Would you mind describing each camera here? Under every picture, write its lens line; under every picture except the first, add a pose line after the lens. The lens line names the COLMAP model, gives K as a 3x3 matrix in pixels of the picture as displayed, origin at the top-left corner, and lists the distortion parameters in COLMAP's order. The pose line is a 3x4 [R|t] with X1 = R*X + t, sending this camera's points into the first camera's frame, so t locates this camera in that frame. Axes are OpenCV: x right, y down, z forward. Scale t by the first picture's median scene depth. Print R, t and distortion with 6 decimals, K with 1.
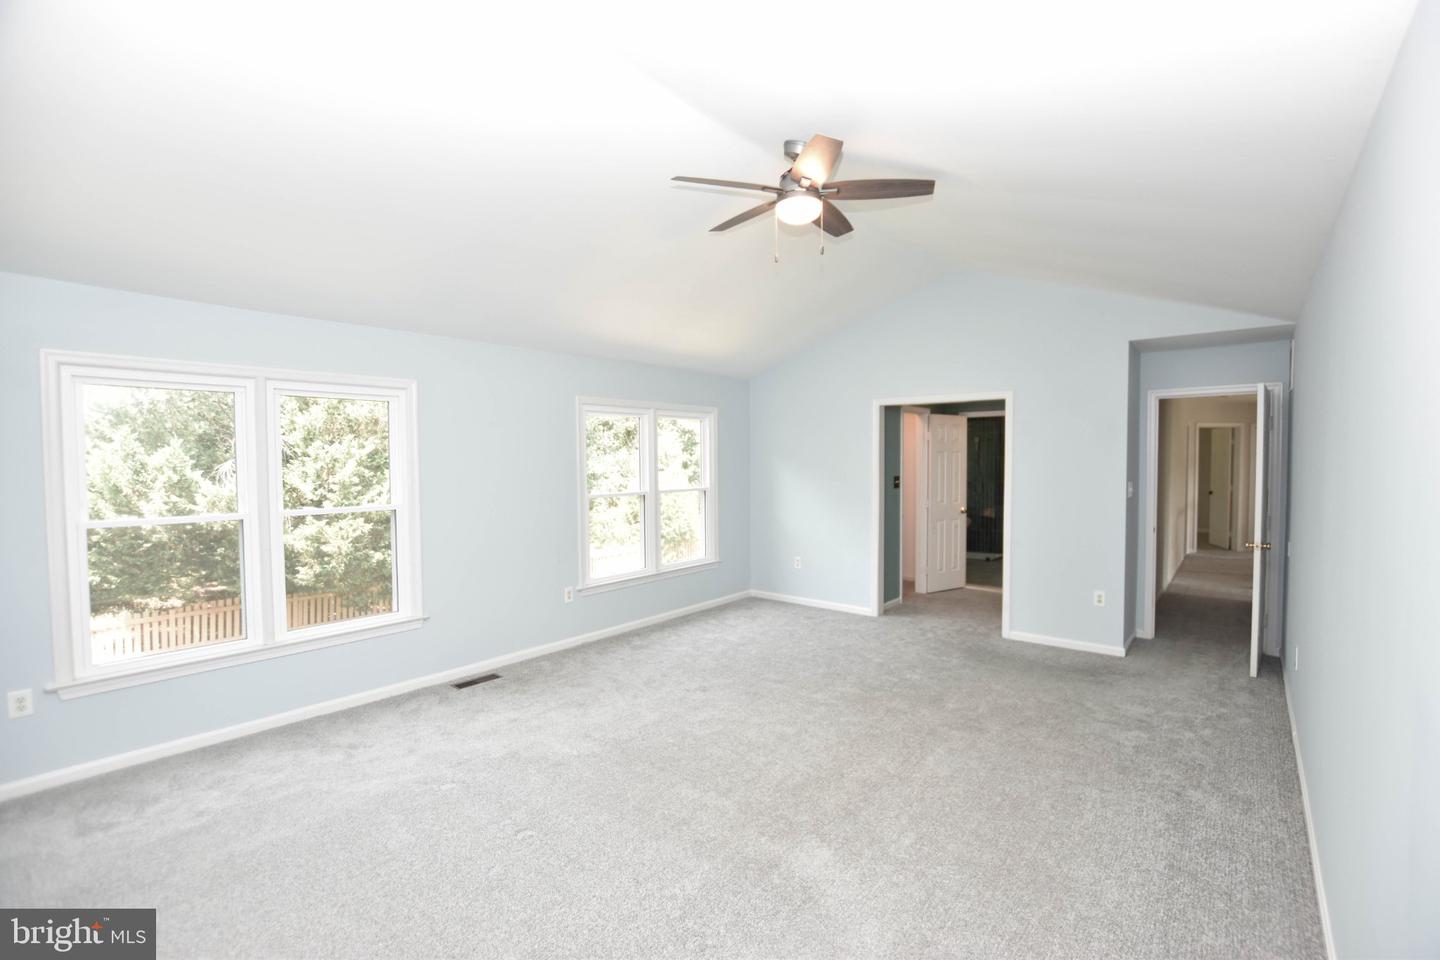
lens RADIAL K [[624.5, 0, 730.1], [0, 624.5, 485.9], [0, 0, 1]] dist [-0.023100, -0.000959]
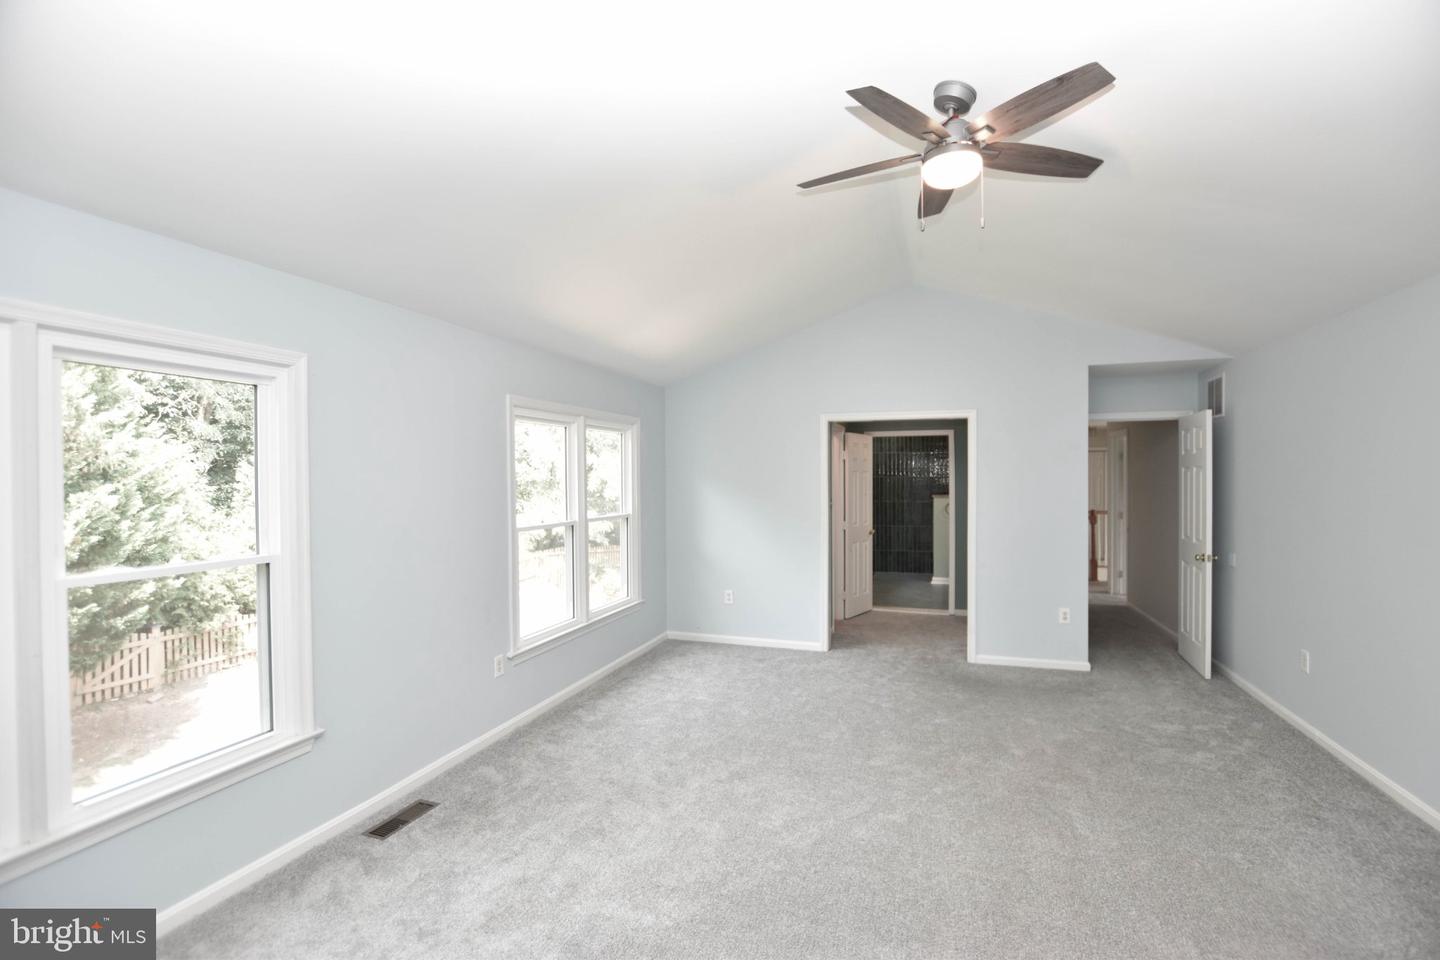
lens RADIAL K [[624.5, 0, 715.5], [0, 624.5, 488.8], [0, 0, 1]] dist [-0.023100, -0.000959]
pose [[0.934976, -0.006358, 0.354654, -0.308609], [0.016057, 0.999573, -0.024410, -0.011750], [-0.354347, 0.028517, 0.934679, 0.249685]]
